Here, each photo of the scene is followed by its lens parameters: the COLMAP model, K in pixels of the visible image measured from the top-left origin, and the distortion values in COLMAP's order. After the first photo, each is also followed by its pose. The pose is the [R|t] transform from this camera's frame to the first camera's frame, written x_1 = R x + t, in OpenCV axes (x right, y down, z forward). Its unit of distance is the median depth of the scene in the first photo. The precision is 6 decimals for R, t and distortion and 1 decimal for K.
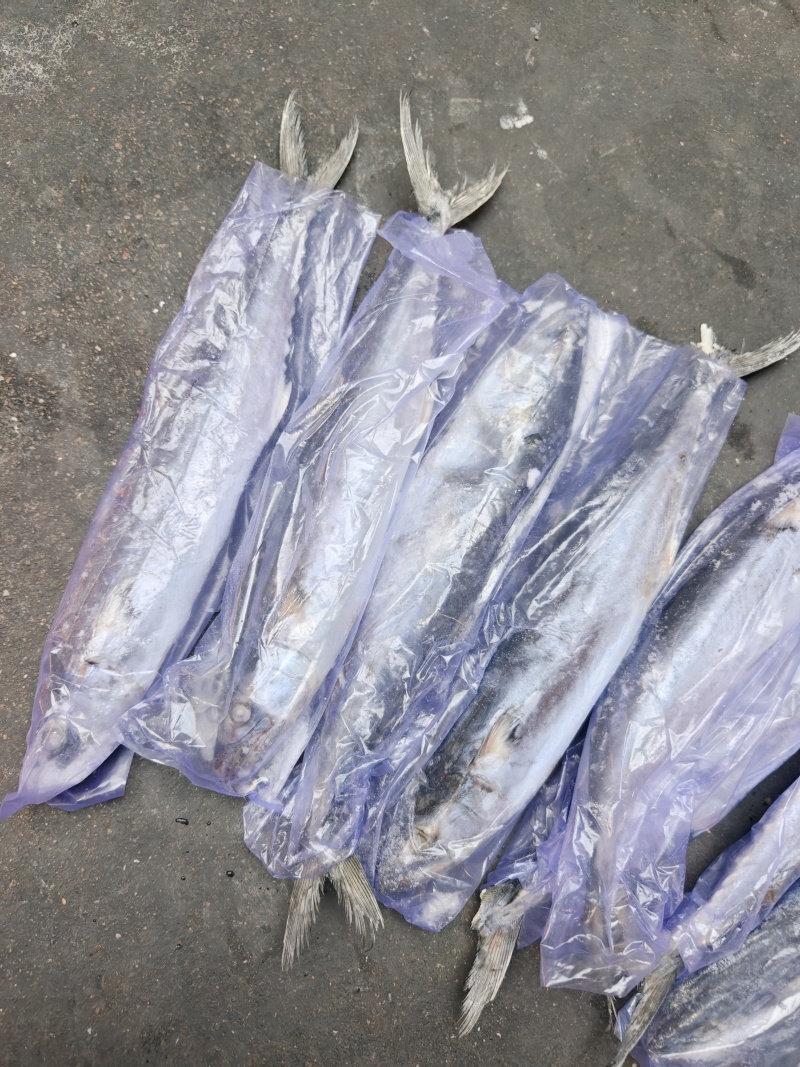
lens RADIAL K [[705.8, 0, 370.8], [0, 705.8, 525.8], [0, 0, 1]] dist [-0.028174, 0.021054]
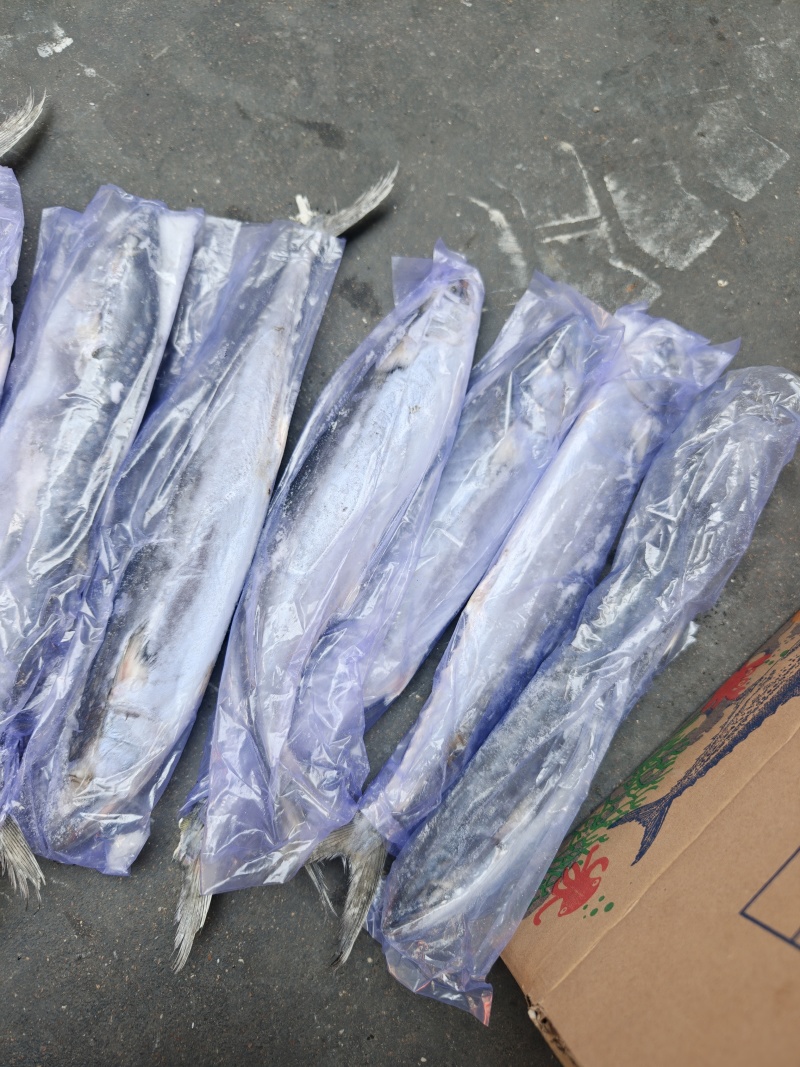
lens RADIAL K [[705.8, 0, 370.8], [0, 705.8, 525.8], [0, 0, 1]] dist [-0.028174, 0.021054]
pose [[0.960173, -0.278579, 0.021488, 0.445903], [0.278557, 0.960411, 0.004107, 0.181441], [-0.021781, 0.002042, 0.999761, 0.034453]]
